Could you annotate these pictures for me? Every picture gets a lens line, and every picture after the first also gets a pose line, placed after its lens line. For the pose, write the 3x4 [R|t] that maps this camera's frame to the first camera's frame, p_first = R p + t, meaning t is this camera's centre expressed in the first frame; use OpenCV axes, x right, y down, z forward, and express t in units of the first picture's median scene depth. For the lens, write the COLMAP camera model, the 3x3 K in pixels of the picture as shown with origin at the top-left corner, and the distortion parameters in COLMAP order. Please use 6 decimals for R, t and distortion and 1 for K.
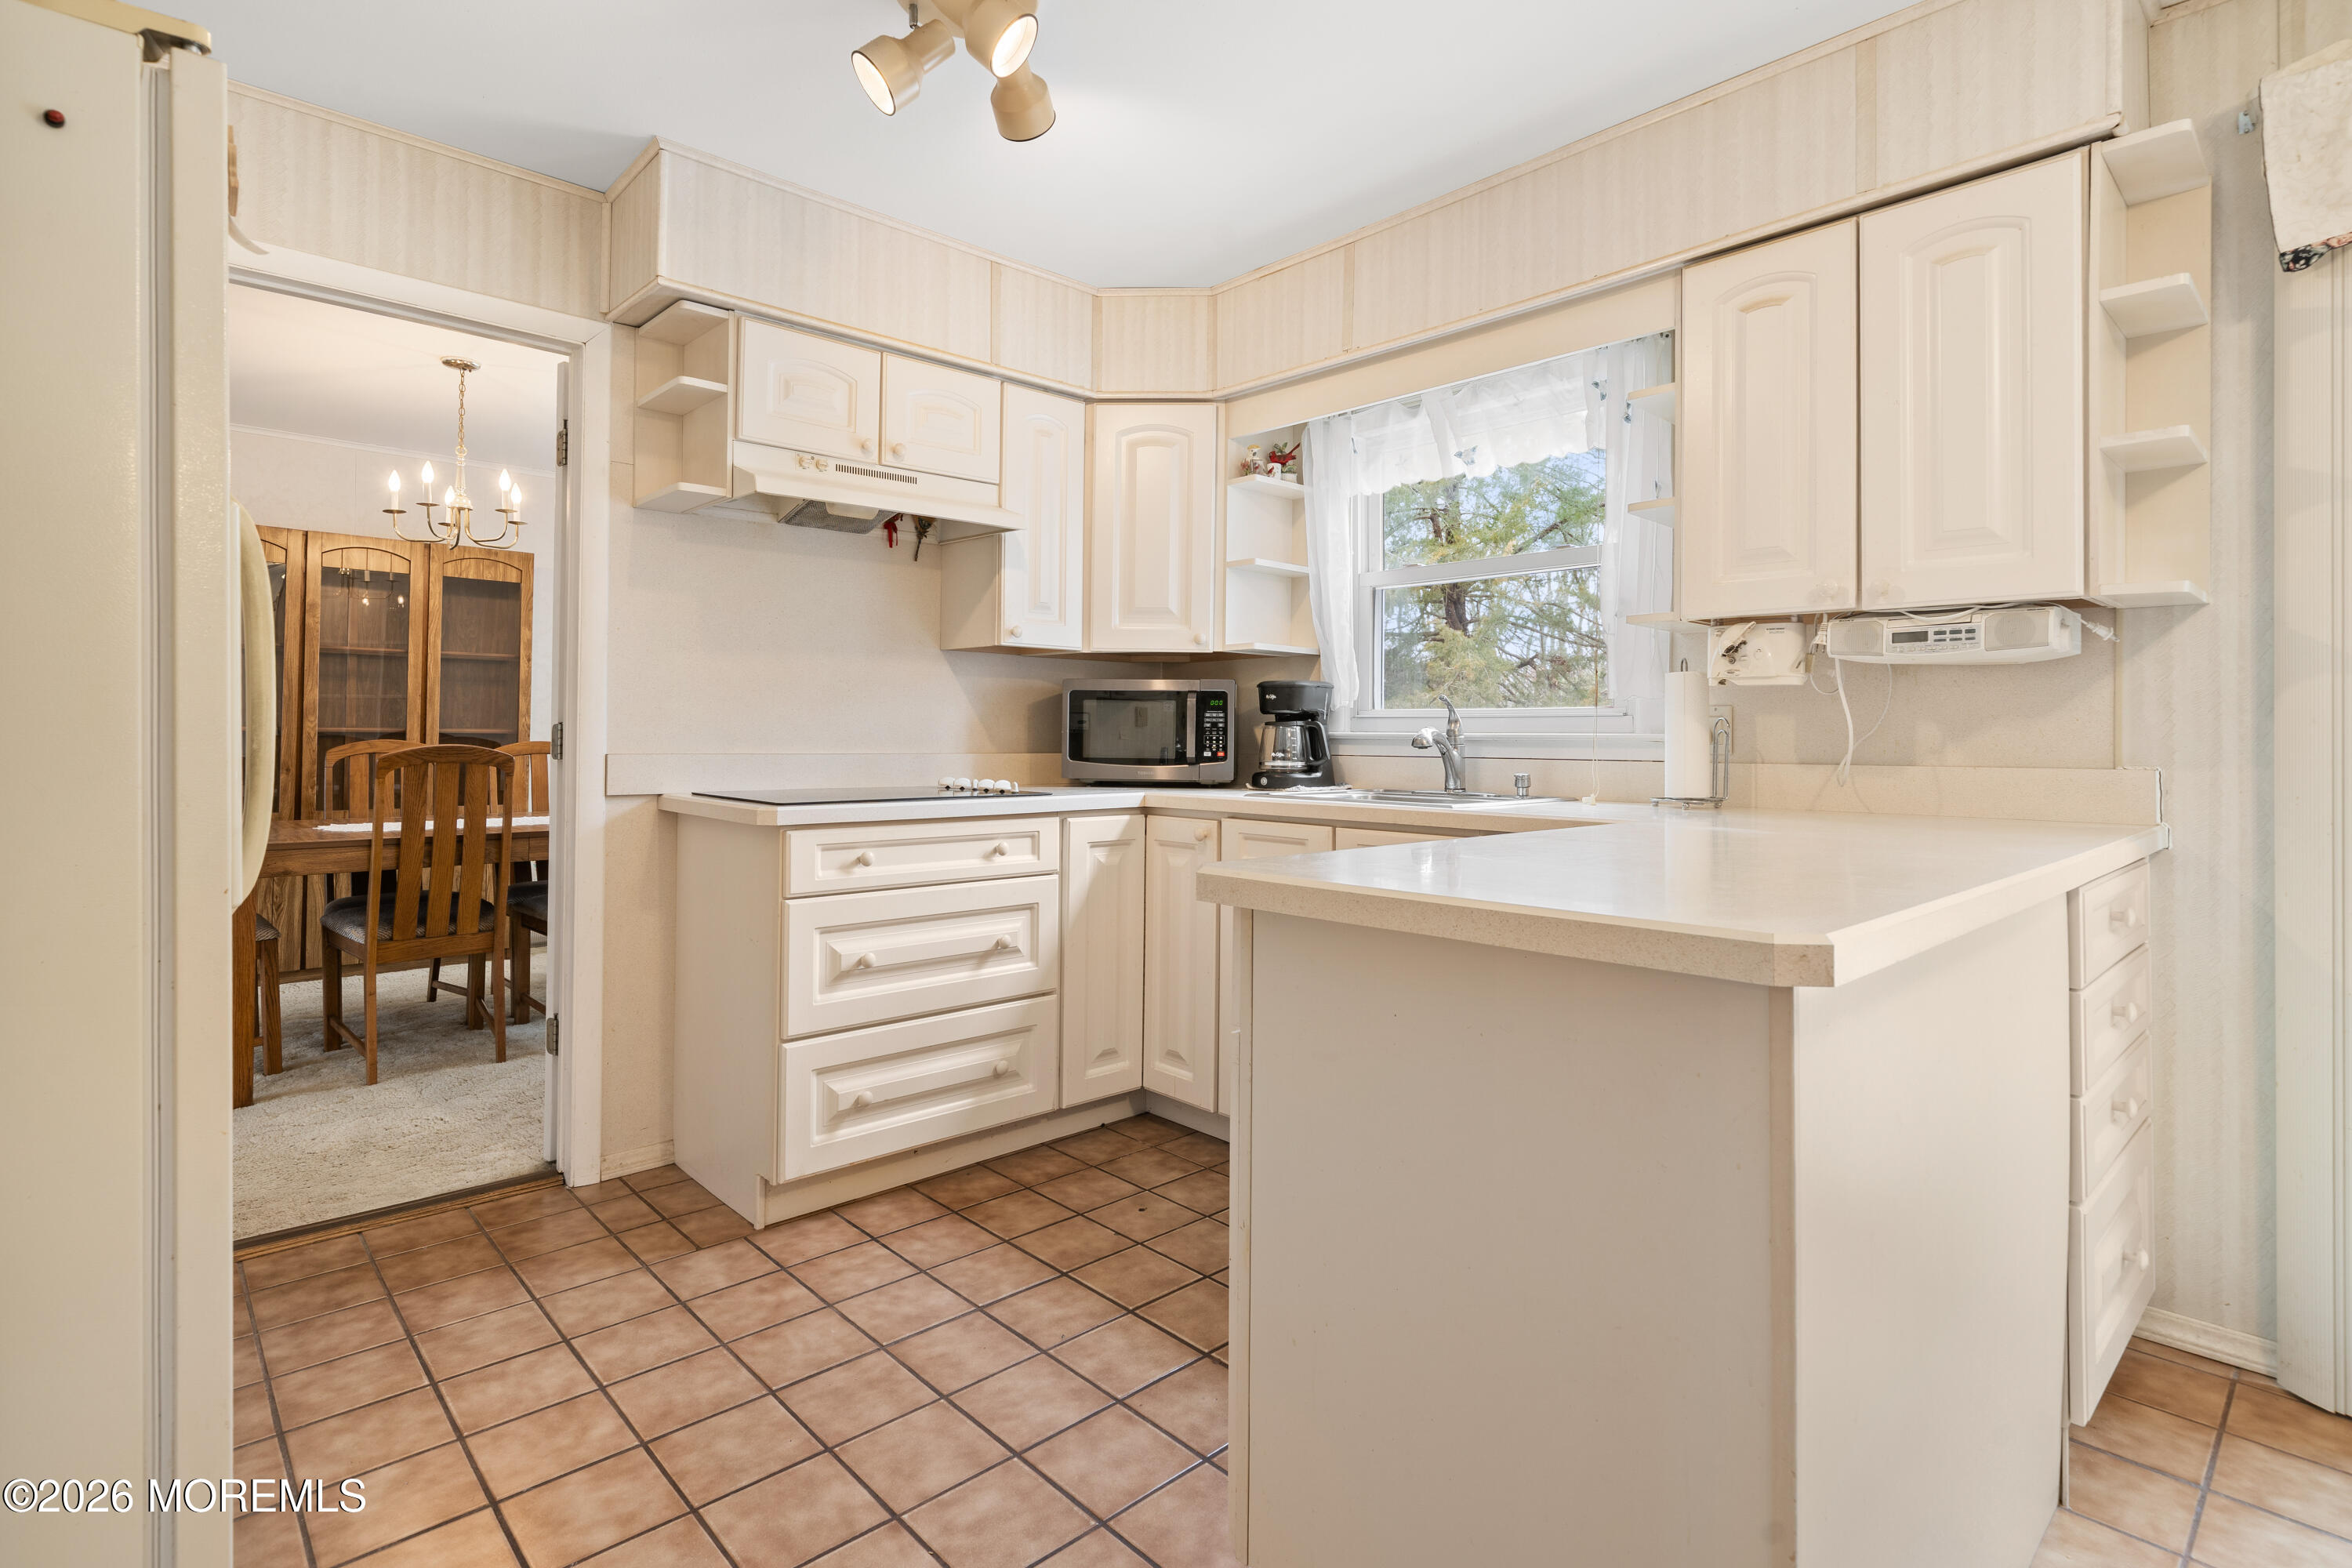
lens RADIAL K [[1144.2, 0, 1154.2], [0, 1144.2, 724.0], [0, 0, 1]] dist [-0.001272, -0.000472]
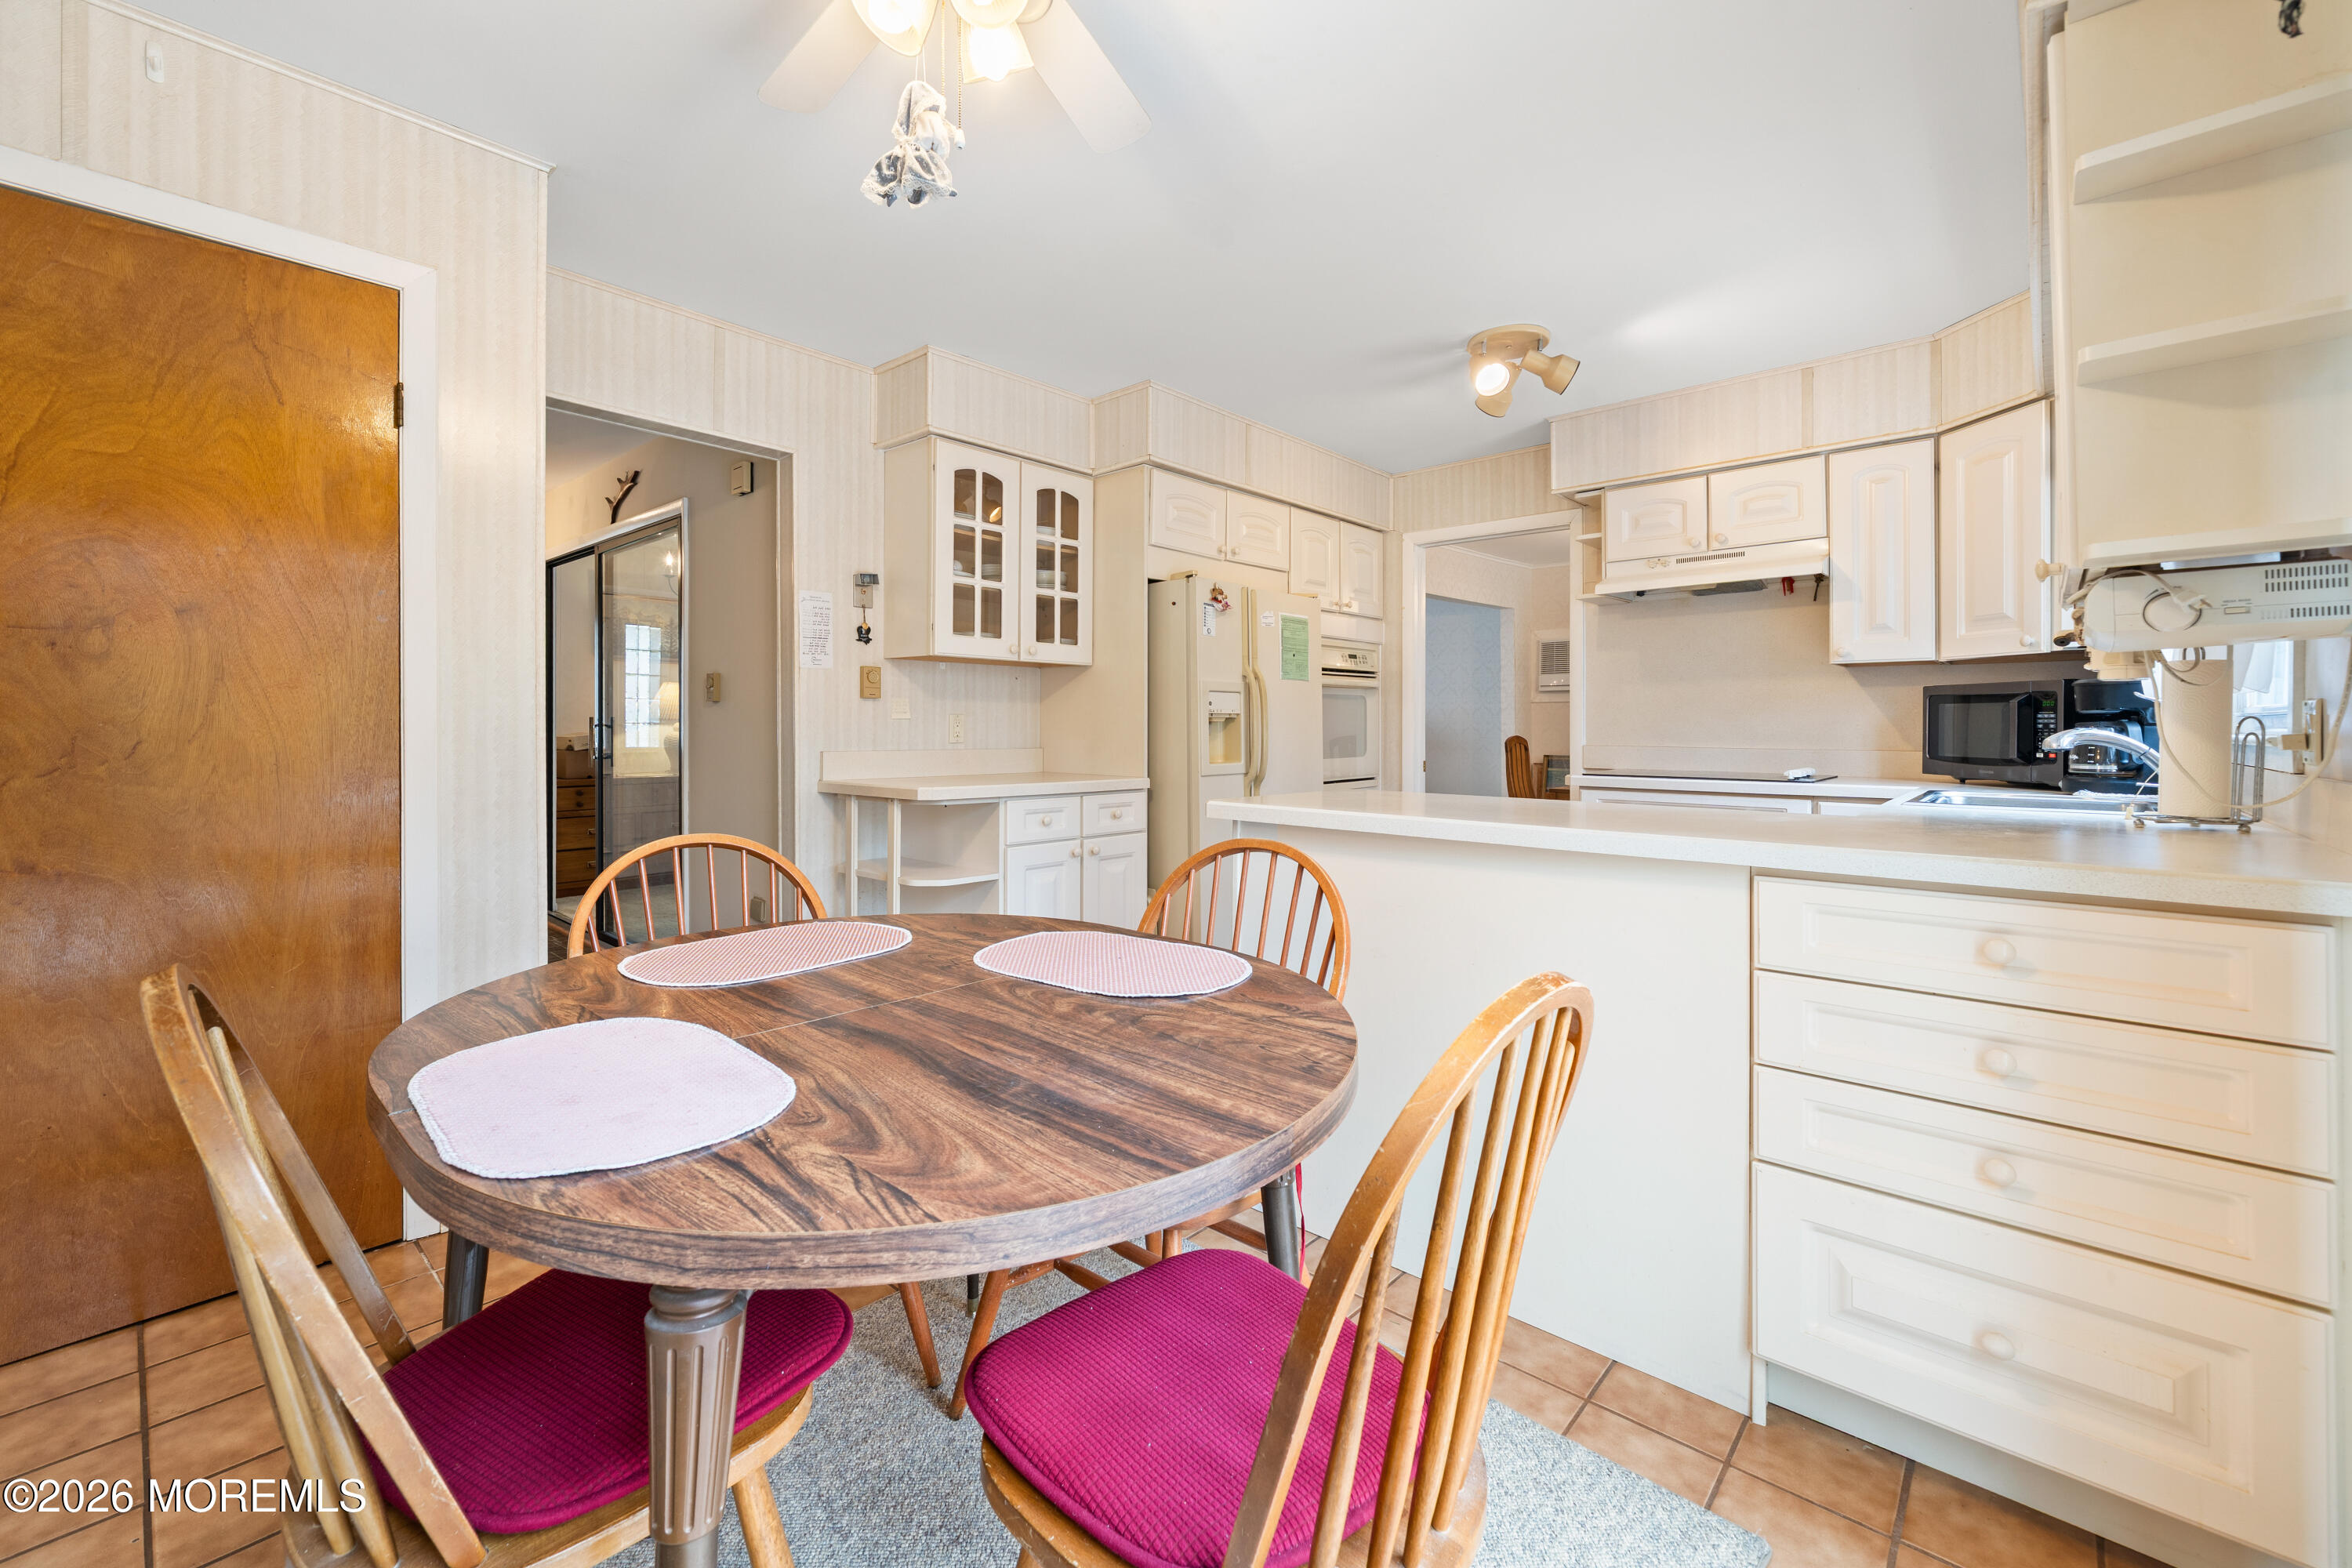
lens RADIAL K [[943.0, 0, 1162.1], [0, 943.0, 732.6], [0, 0, 1]] dist [-0.006724, 0.001266]
pose [[0.090706, -0.000997, -0.995877, 0.886788], [0.007486, 0.999972, -0.000319, 0.000988], [0.995850, -0.007426, 0.090711, 0.187252]]
